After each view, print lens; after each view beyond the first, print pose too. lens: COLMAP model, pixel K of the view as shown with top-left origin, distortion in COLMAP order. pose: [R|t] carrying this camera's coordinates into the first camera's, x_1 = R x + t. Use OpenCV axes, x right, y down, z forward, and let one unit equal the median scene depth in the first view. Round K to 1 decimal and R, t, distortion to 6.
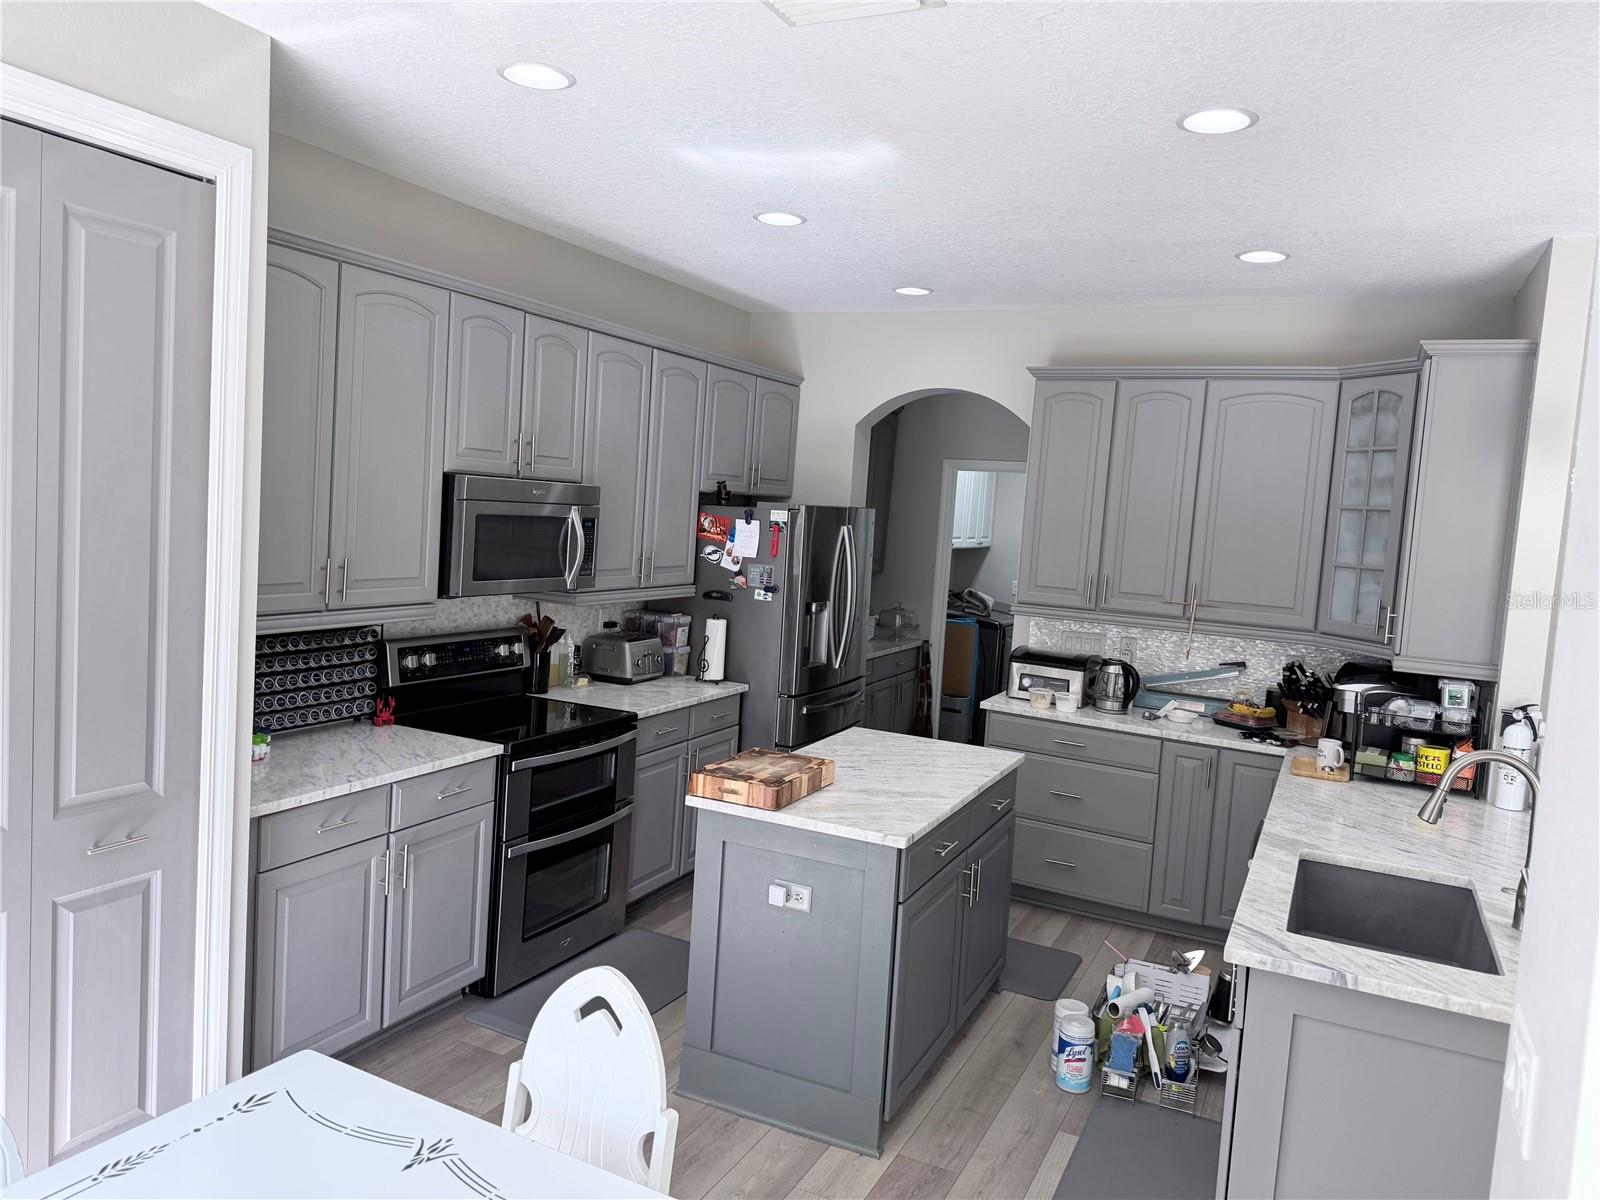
lens RADIAL K [[1126.5, 0, 808.5], [0, 1126.5, 592.7], [0, 0, 1]] dist [0.055417, -0.058211]
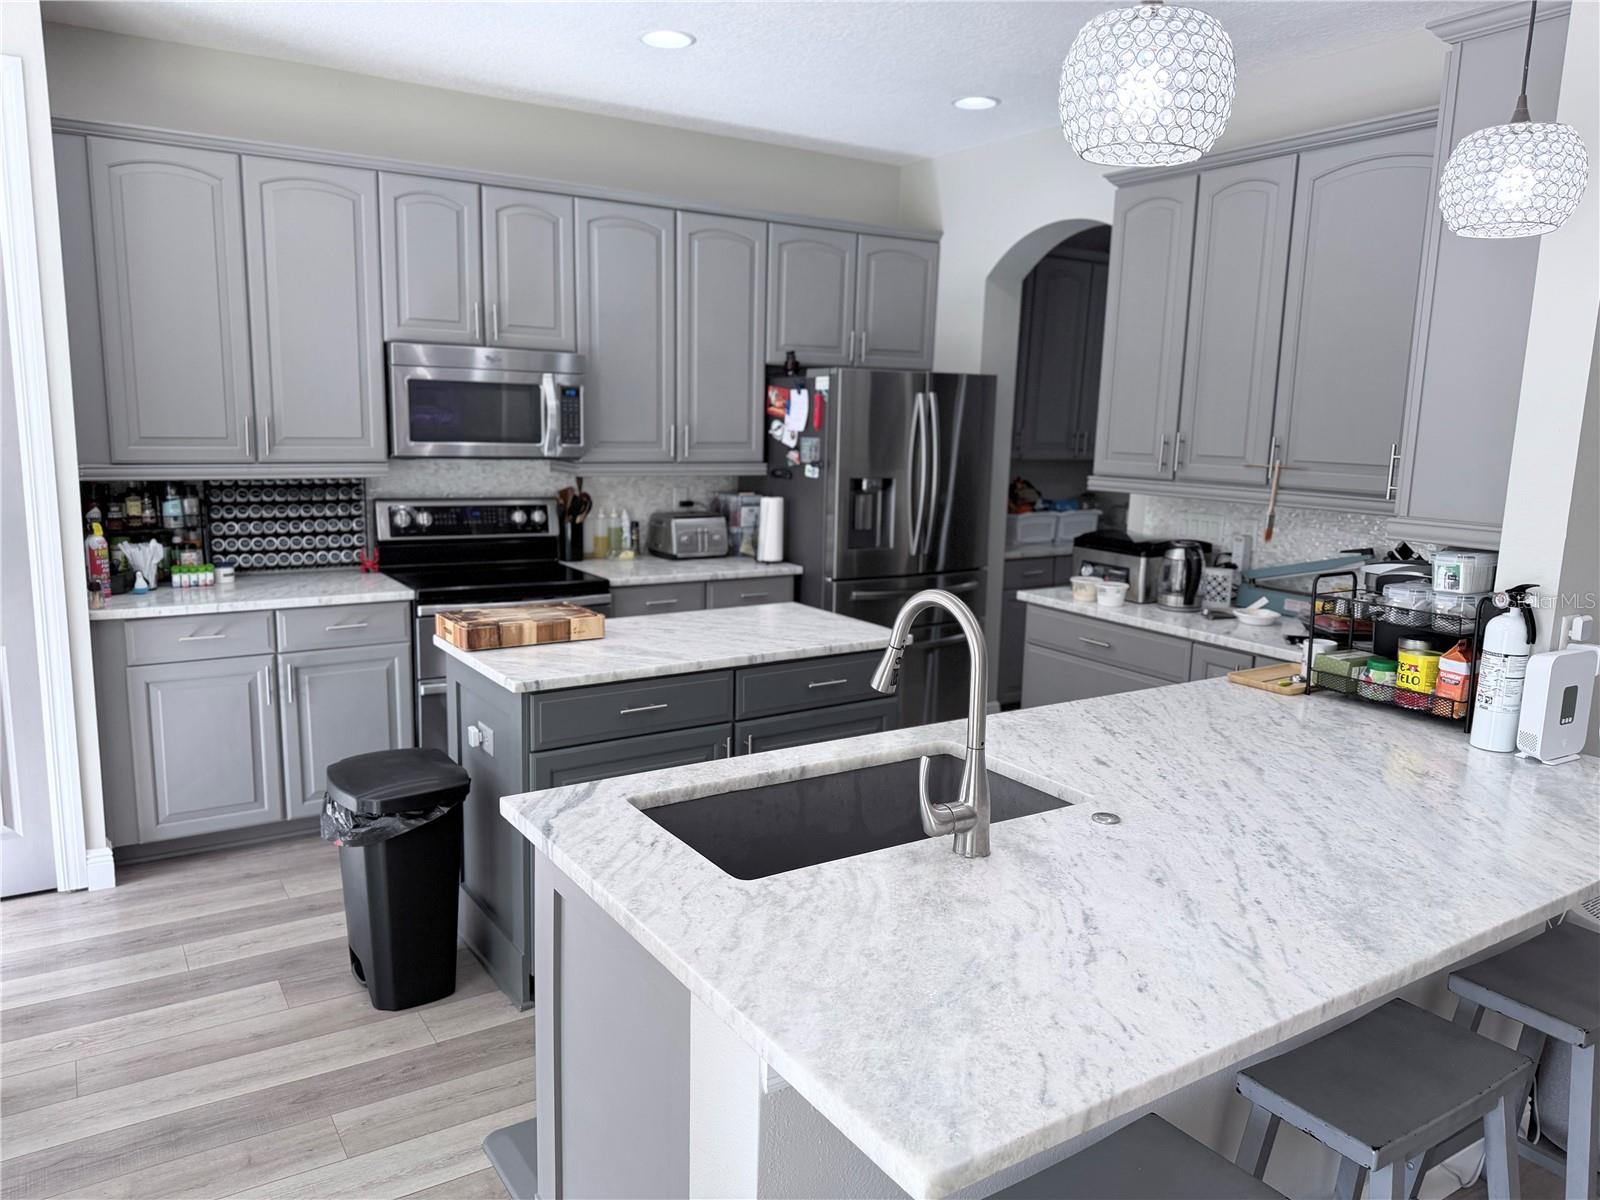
lens RADIAL K [[1126.5, 0, 800.0], [0, 1126.5, 606.7], [0, 0, 1]] dist [0.055417, -0.058211]
pose [[0.851107, 0.043468, -0.523190, 0.524844], [-0.010115, 0.997739, 0.066440, 0.061856], [0.524895, -0.051256, 0.849622, 0.224749]]
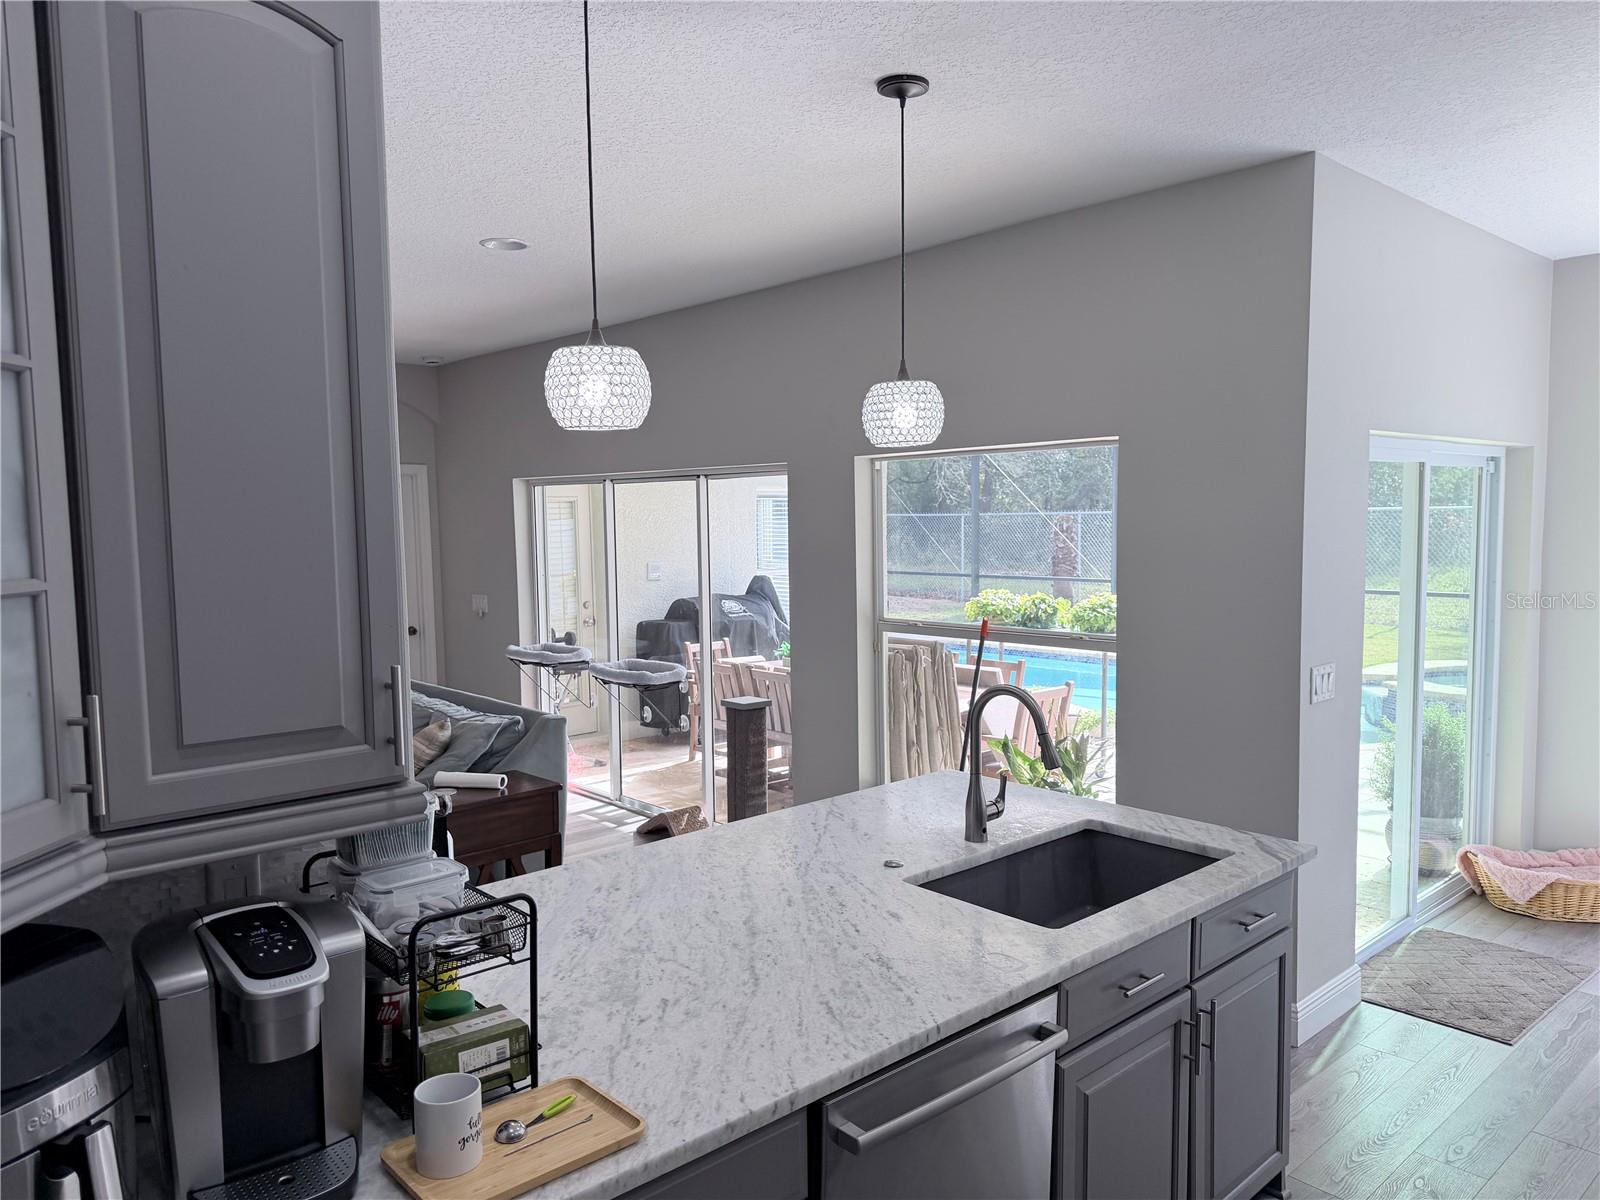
lens RADIAL K [[1126.5, 0, 808.7], [0, 1126.5, 590.8], [0, 0, 1]] dist [0.055417, -0.058211]
pose [[-0.925250, -0.081795, 0.370434, 0.234729], [-0.017919, 0.984812, 0.172698, -0.072418], [-0.378933, 0.153151, -0.912663, 1.186486]]
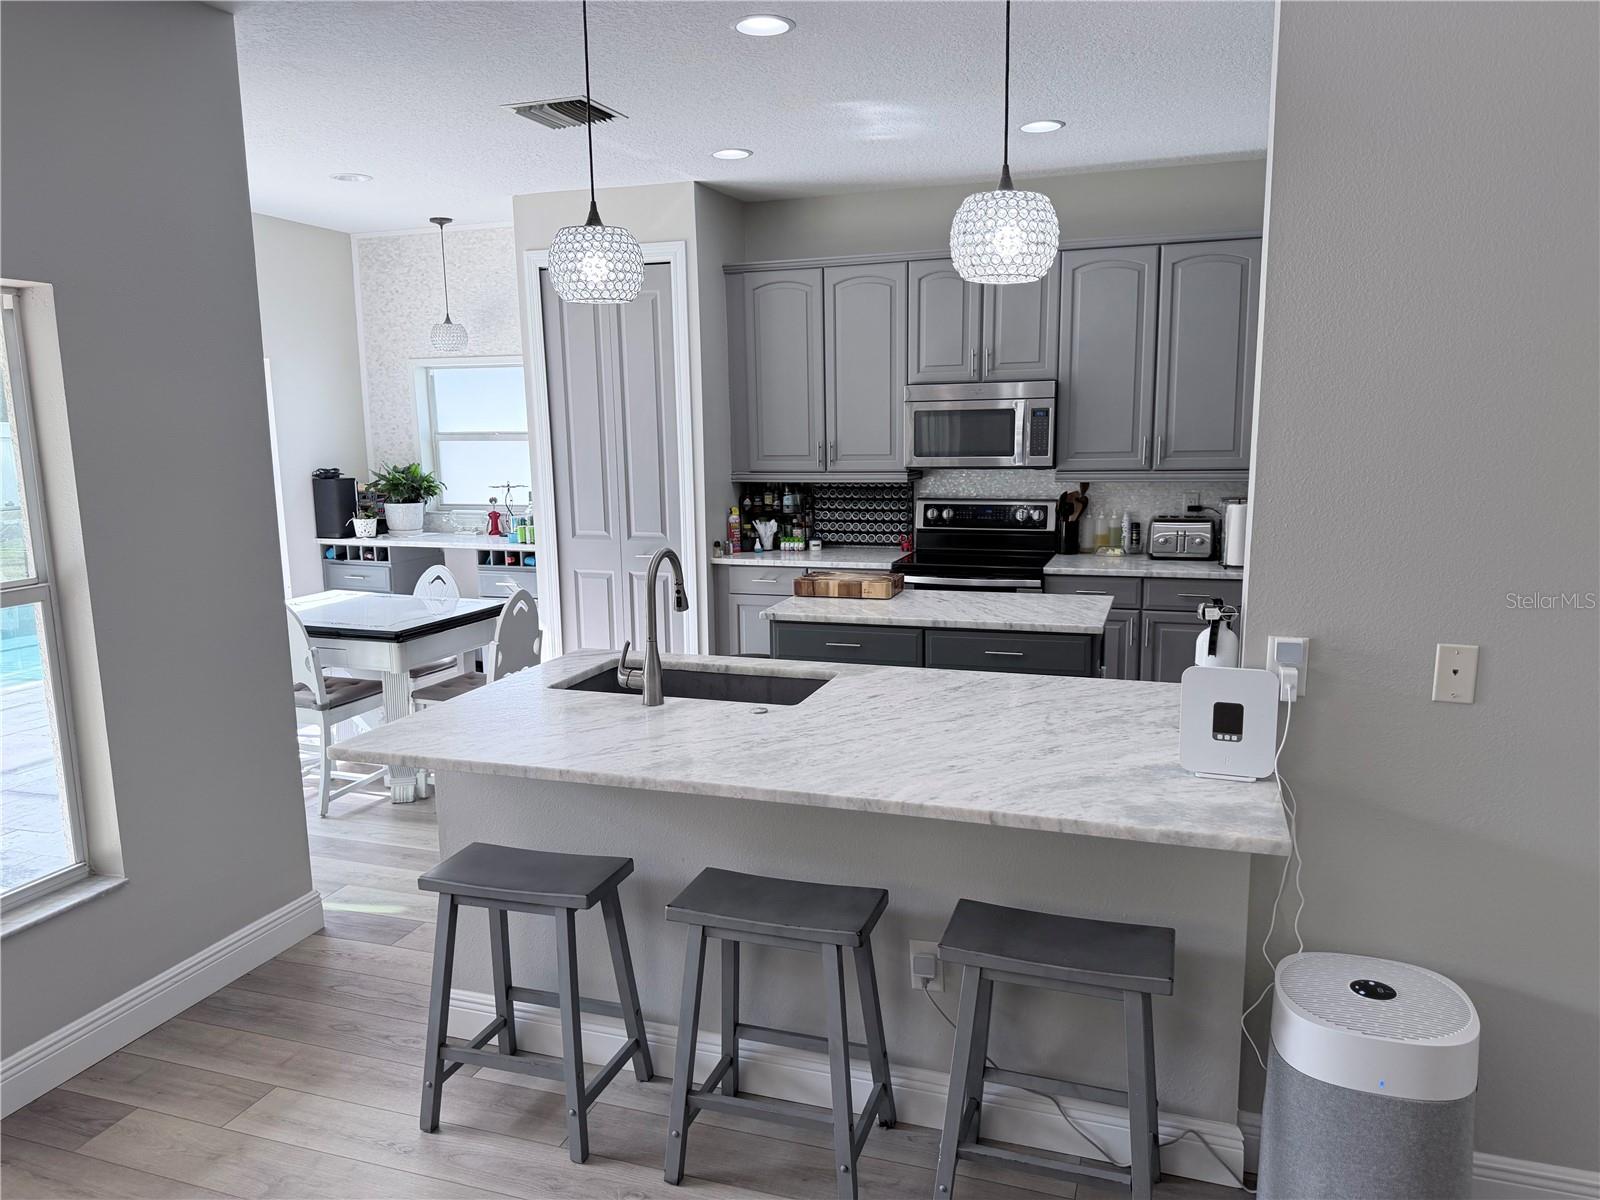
lens RADIAL K [[1126.5, 0, 784.5], [0, 1126.5, 610.0], [0, 0, 1]] dist [0.055417, -0.058211]
pose [[0.097995, 0.100147, -0.990135, 1.031309], [-0.056546, 0.993877, 0.094929, 0.051633], [0.993579, 0.046685, 0.103058, 0.596263]]
